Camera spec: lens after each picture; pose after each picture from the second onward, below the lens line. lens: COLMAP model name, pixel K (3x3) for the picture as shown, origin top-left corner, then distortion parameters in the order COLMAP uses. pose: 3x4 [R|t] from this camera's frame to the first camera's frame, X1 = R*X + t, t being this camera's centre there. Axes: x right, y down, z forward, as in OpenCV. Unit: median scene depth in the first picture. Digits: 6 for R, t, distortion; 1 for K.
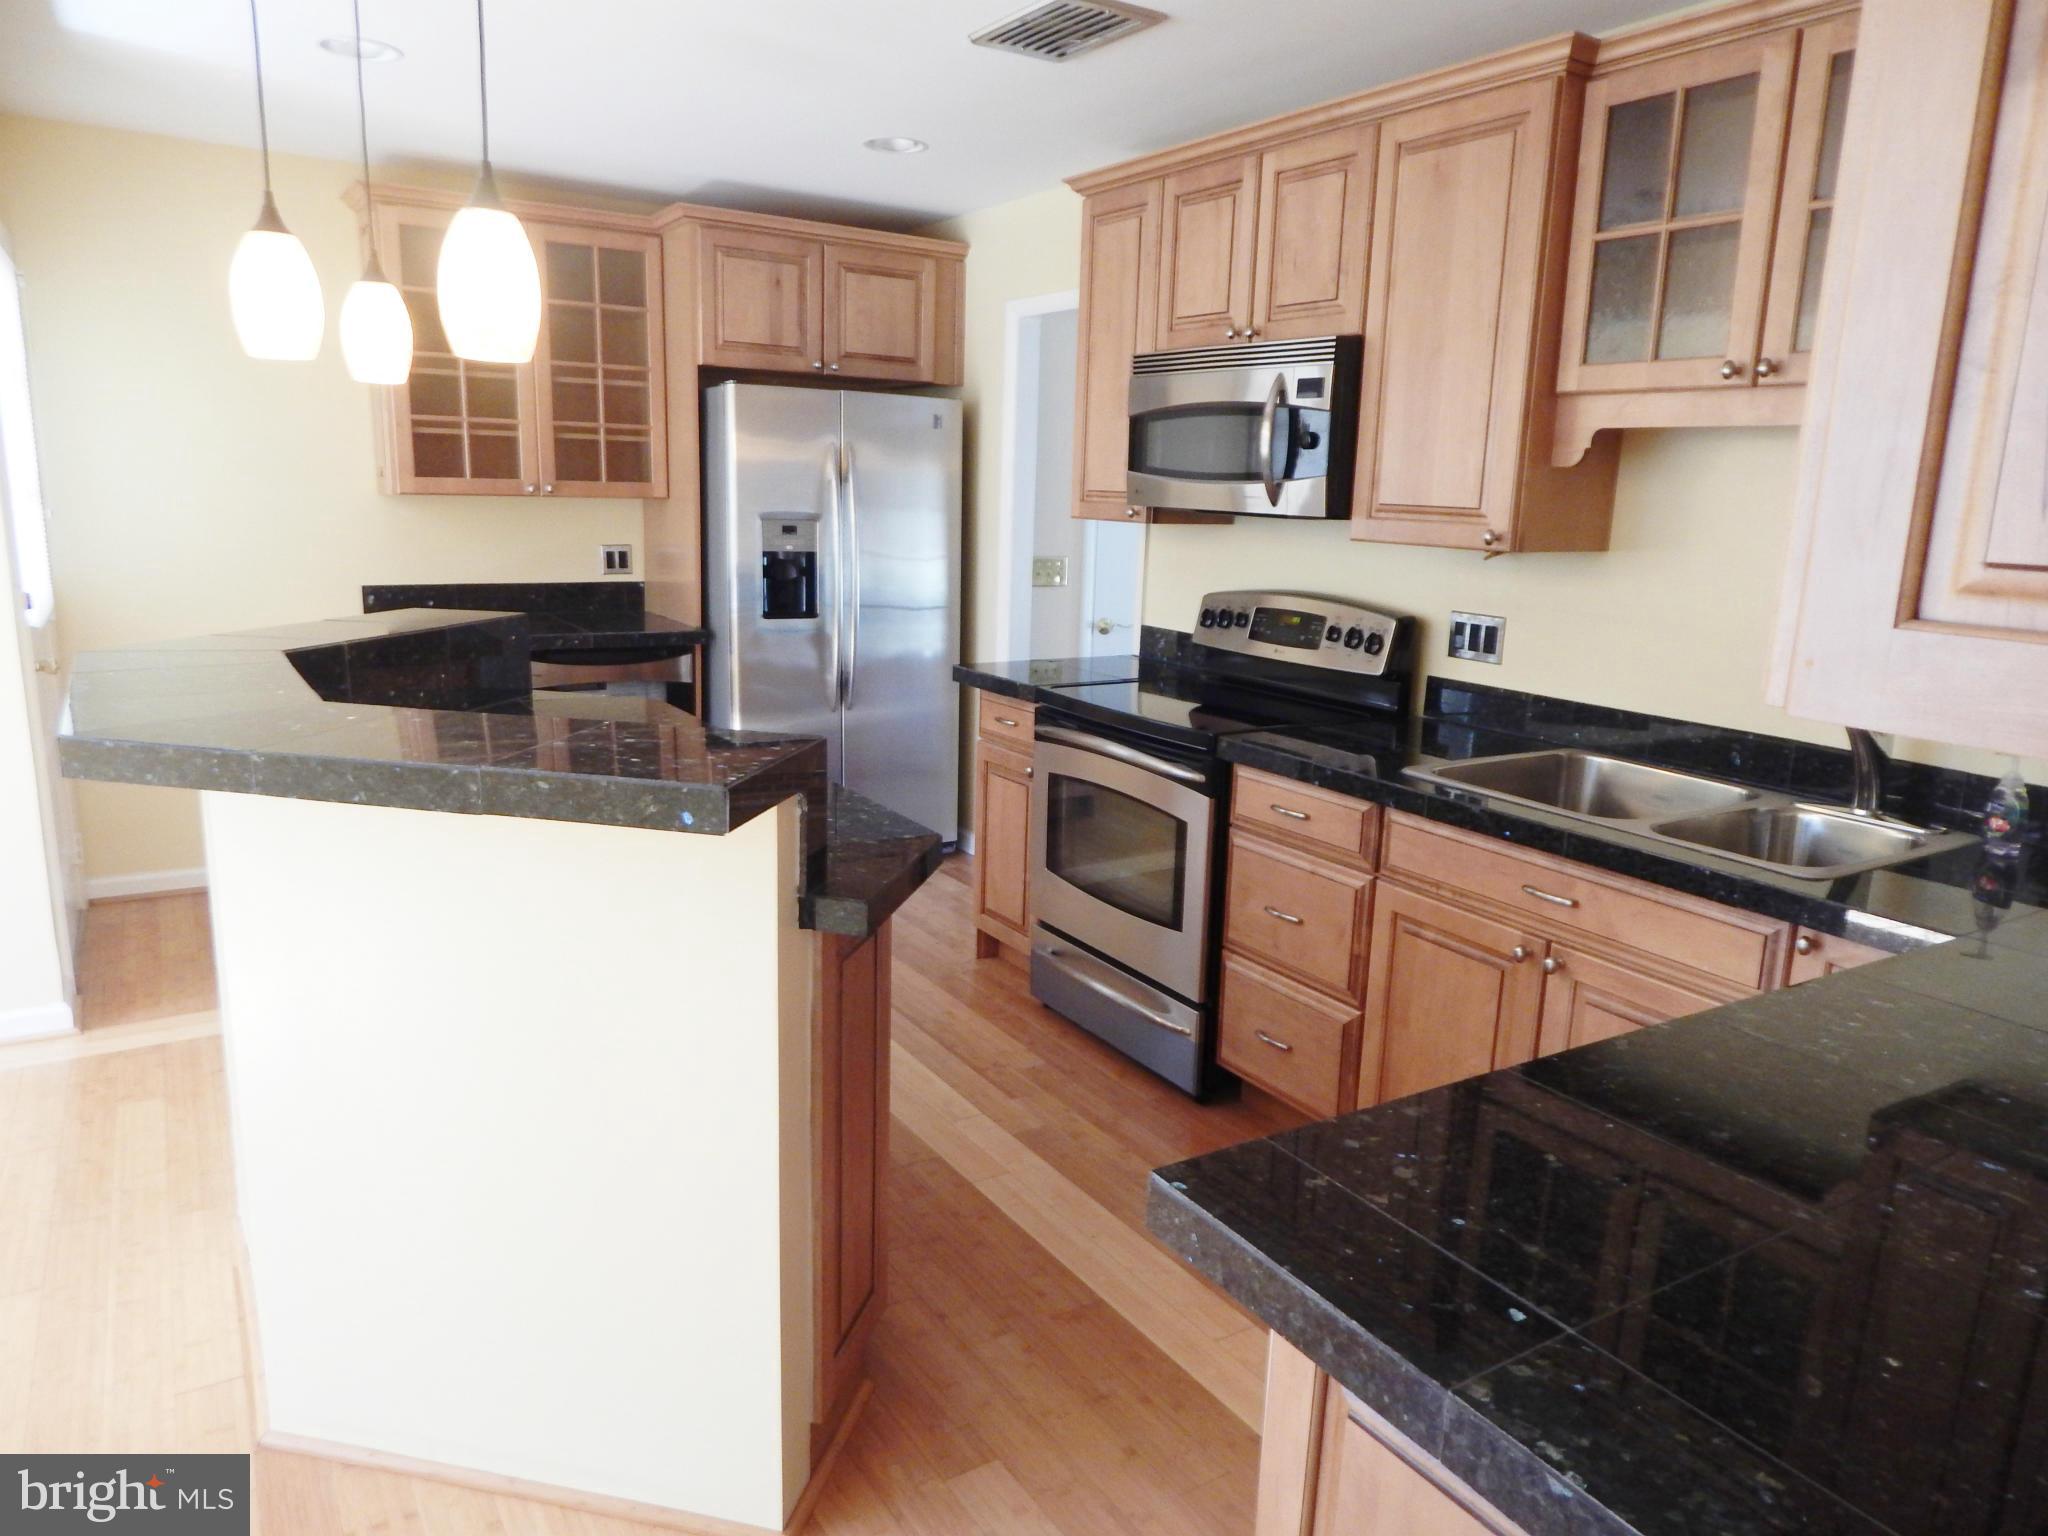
lens RADIAL K [[1394.5, 0, 1025.9], [0, 1394.5, 773.0], [0, 0, 1]] dist [0.003522, -0.005966]
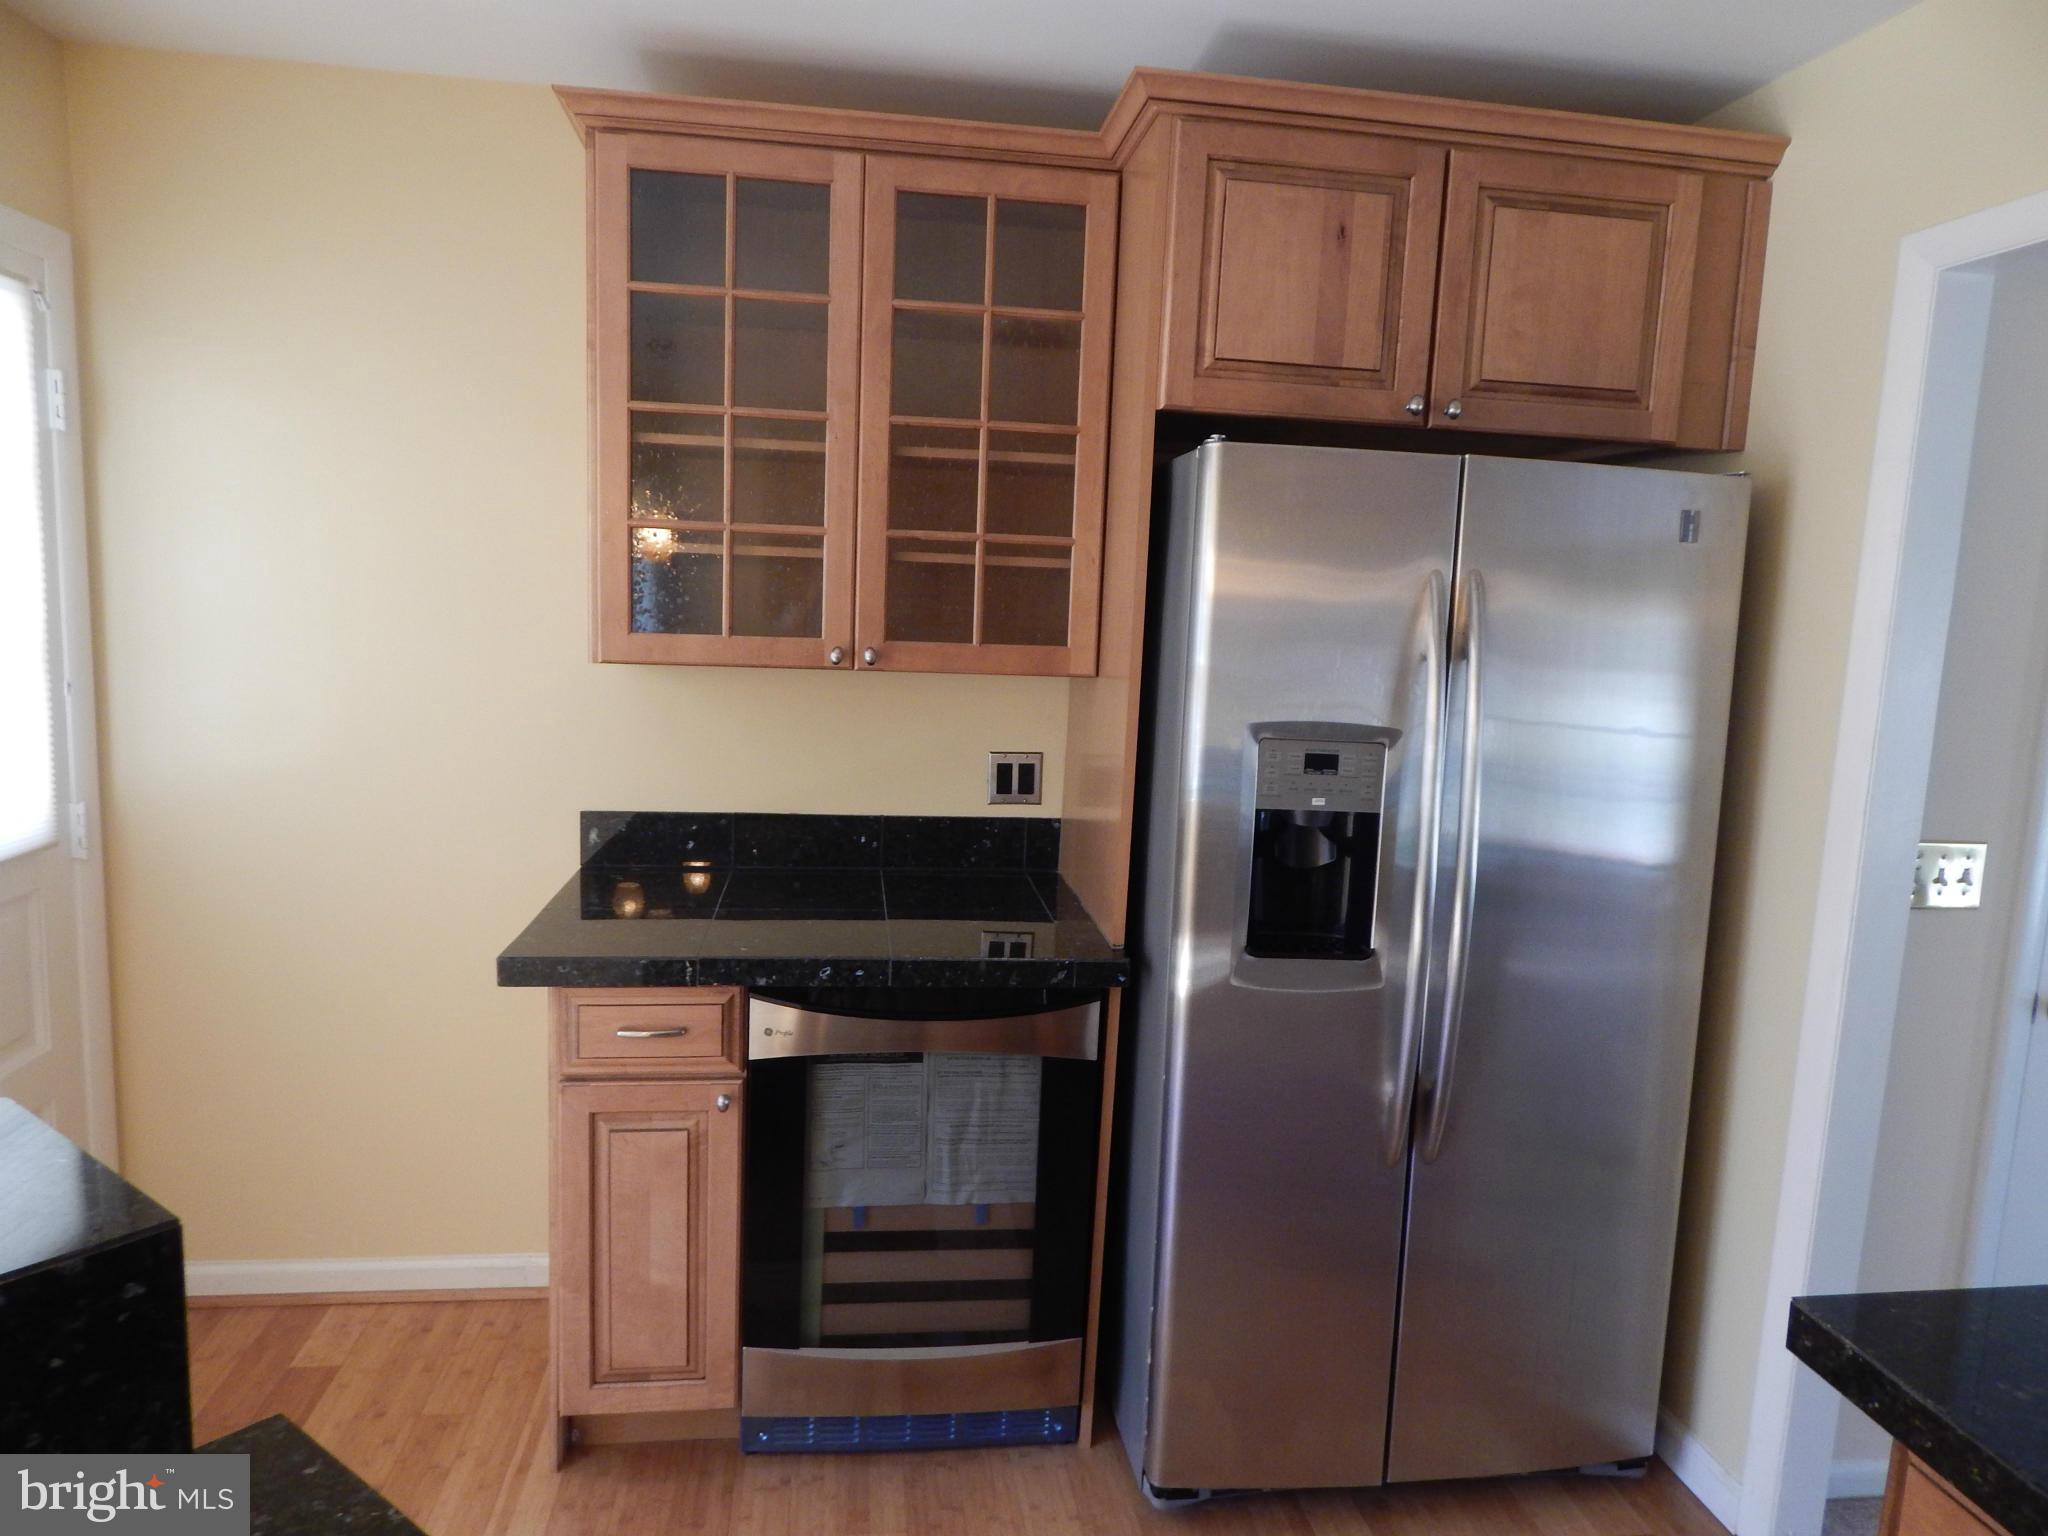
lens RADIAL K [[1394.5, 0, 1025.8], [0, 1394.5, 761.9], [0, 0, 1]] dist [0.003522, -0.005966]
pose [[0.909862, 0.061846, -0.410277, -0.071074], [-0.098214, 0.992829, -0.068147, -0.132896], [0.403120, 0.102300, 0.909411, 0.545337]]
